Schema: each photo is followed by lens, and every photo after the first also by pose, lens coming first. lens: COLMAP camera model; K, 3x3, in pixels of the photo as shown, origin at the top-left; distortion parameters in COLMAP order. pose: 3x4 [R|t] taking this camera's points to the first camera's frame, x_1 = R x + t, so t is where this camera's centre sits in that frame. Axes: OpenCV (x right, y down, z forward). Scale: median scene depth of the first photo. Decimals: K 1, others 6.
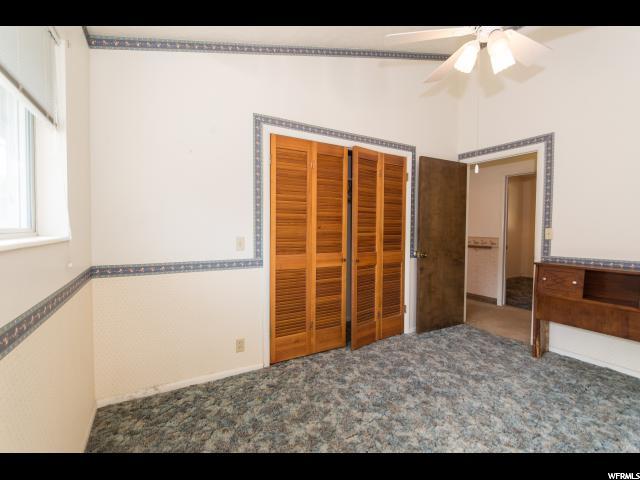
lens RADIAL K [[293.6, 0, 320.0], [0, 293.6, 240.0], [0, 0, 1]] dist [0.000323, 0.000022]
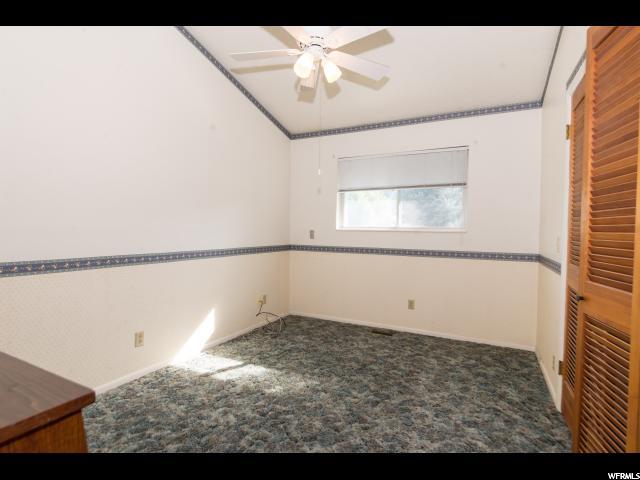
lens RADIAL K [[331.4, 0, 320.0], [0, 331.4, 240.0], [0, 0, 1]] dist [-0.000191, -0.000026]
pose [[-0.838770, -0.000019, -0.544487, 0.989290], [-0.036911, 0.997702, 0.056825, -0.034808], [0.543234, 0.067761, -0.836842, 1.677878]]
